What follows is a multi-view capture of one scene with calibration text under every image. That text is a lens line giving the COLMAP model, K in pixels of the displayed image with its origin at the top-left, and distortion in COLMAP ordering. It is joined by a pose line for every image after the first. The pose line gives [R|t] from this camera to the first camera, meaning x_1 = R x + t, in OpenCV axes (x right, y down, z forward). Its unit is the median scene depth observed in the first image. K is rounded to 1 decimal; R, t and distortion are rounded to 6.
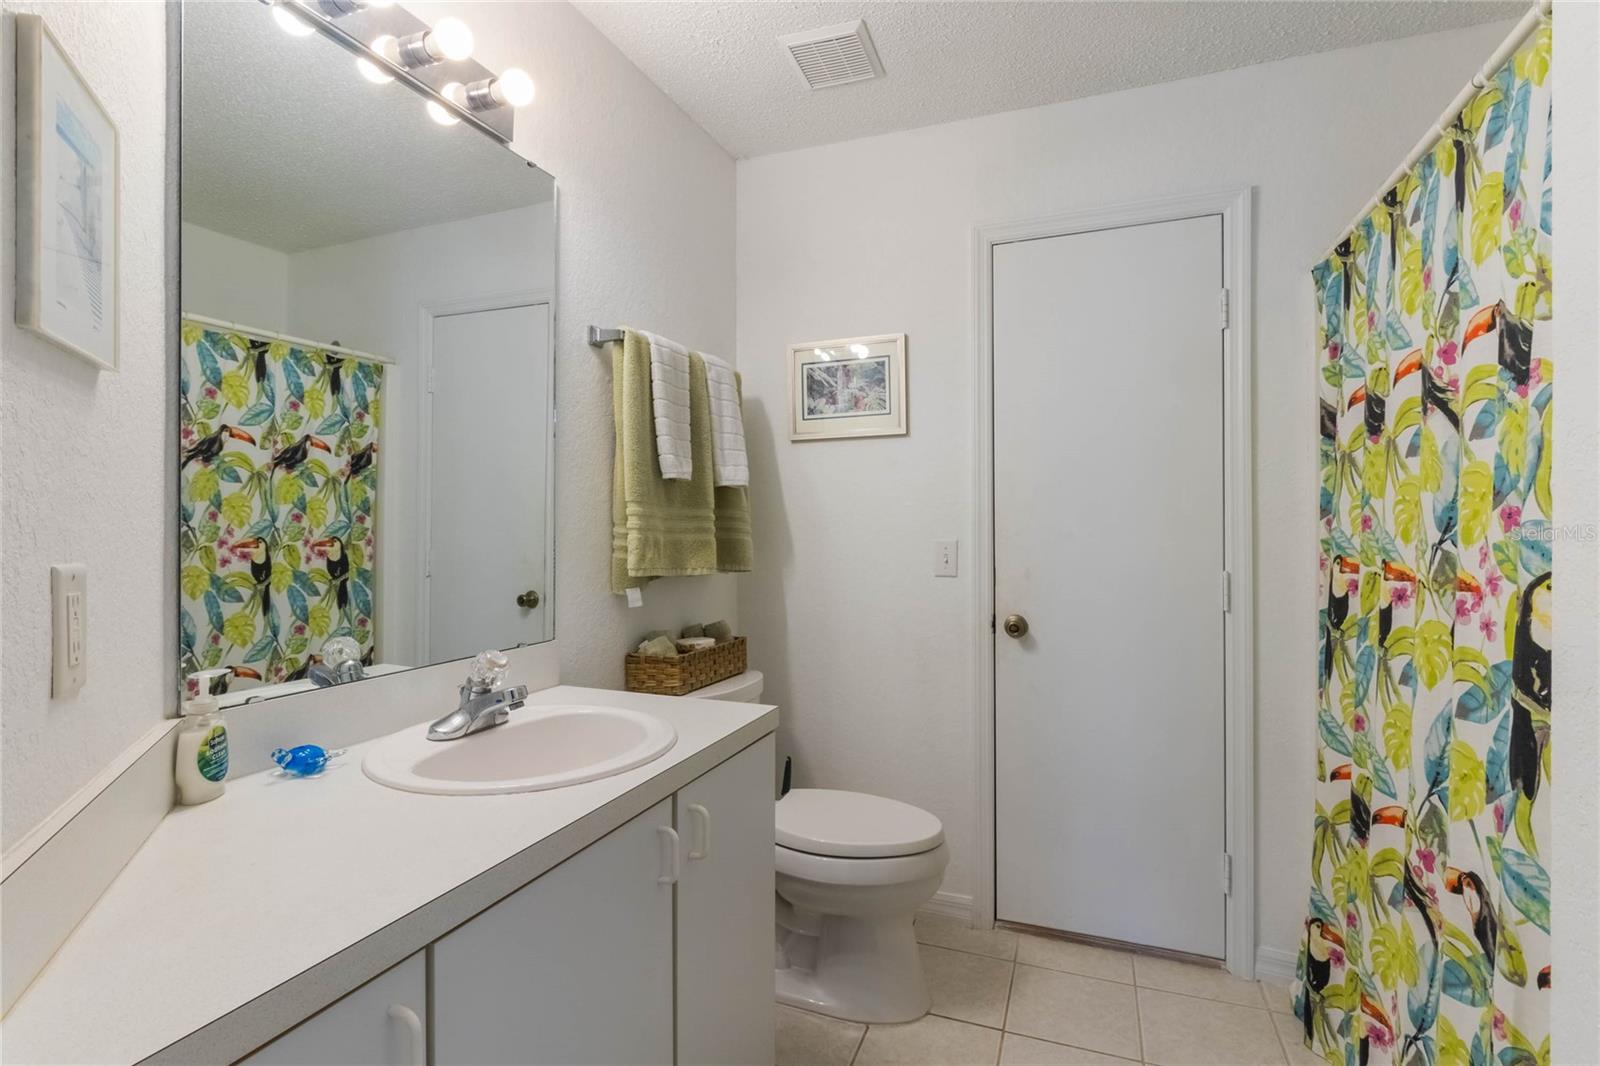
lens RADIAL K [[774.4, 0, 798.1], [0, 774.4, 536.2], [0, 0, 1]] dist [0.001964, -0.001126]
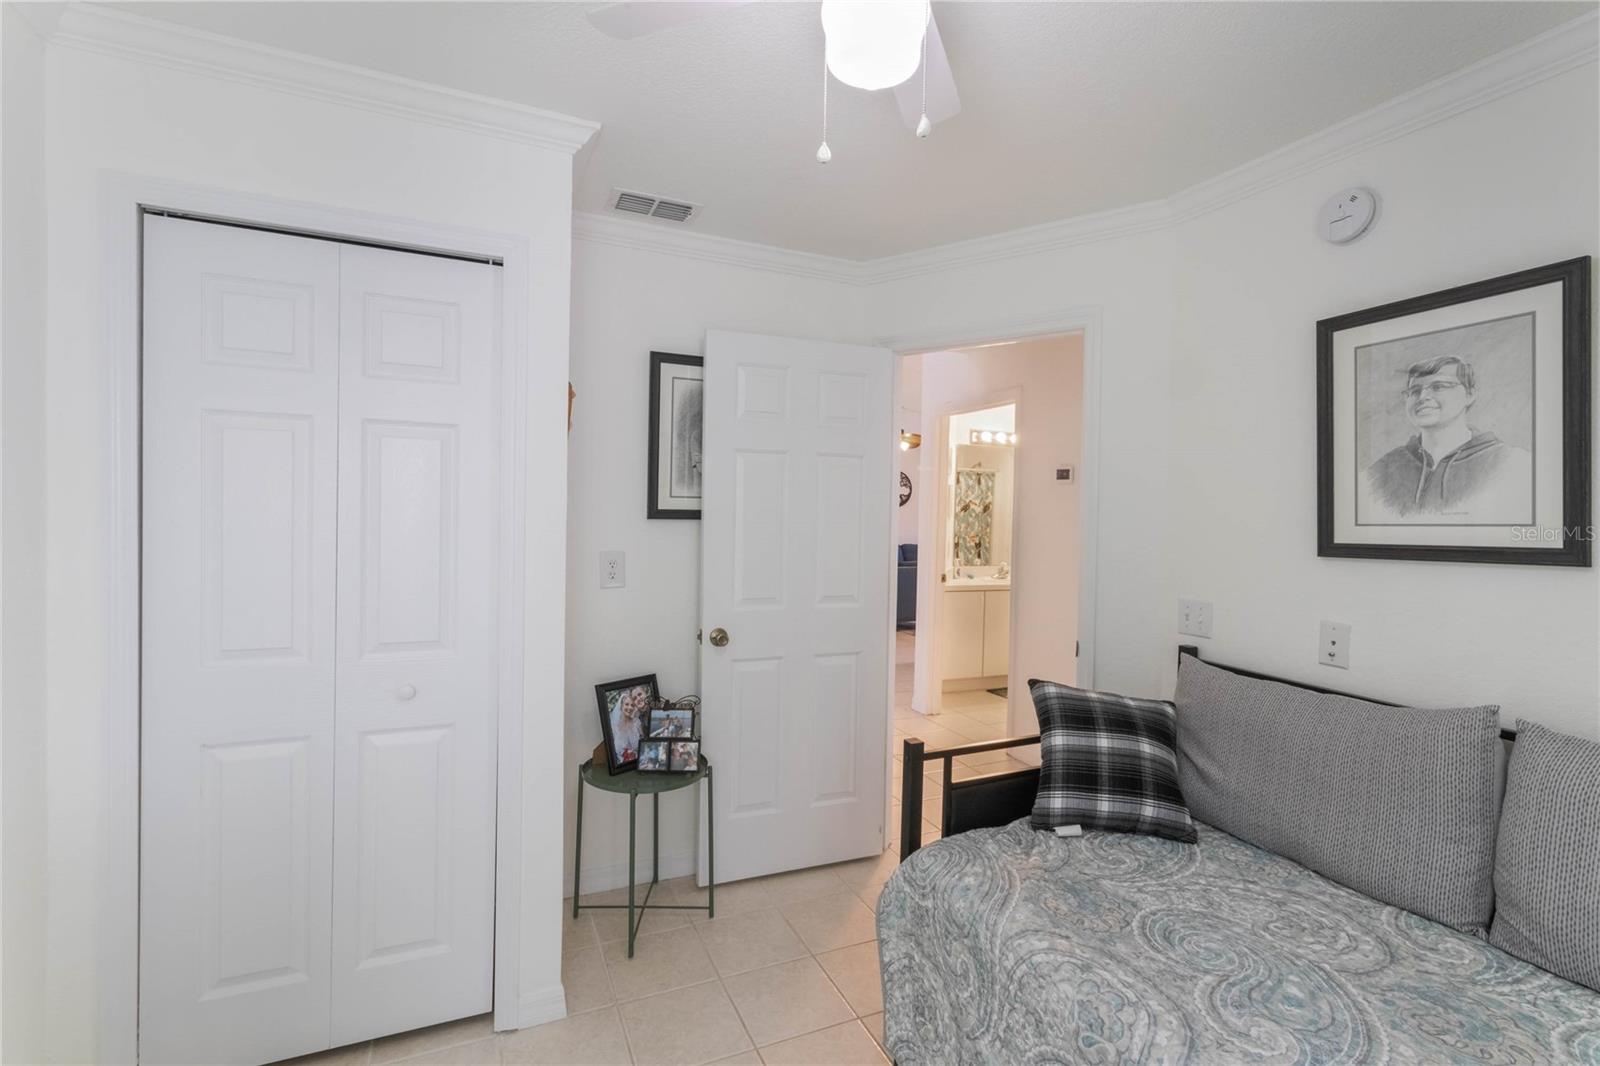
lens RADIAL K [[735.1, 0, 799.3], [0, 735.1, 525.8], [0, 0, 1]] dist [0.000713, 0.003362]
pose [[0.710650, 0.025701, -0.703076, 0.872257], [-0.028070, 0.999573, 0.008167, -0.036680], [0.702985, 0.013932, 0.711068, -1.443381]]
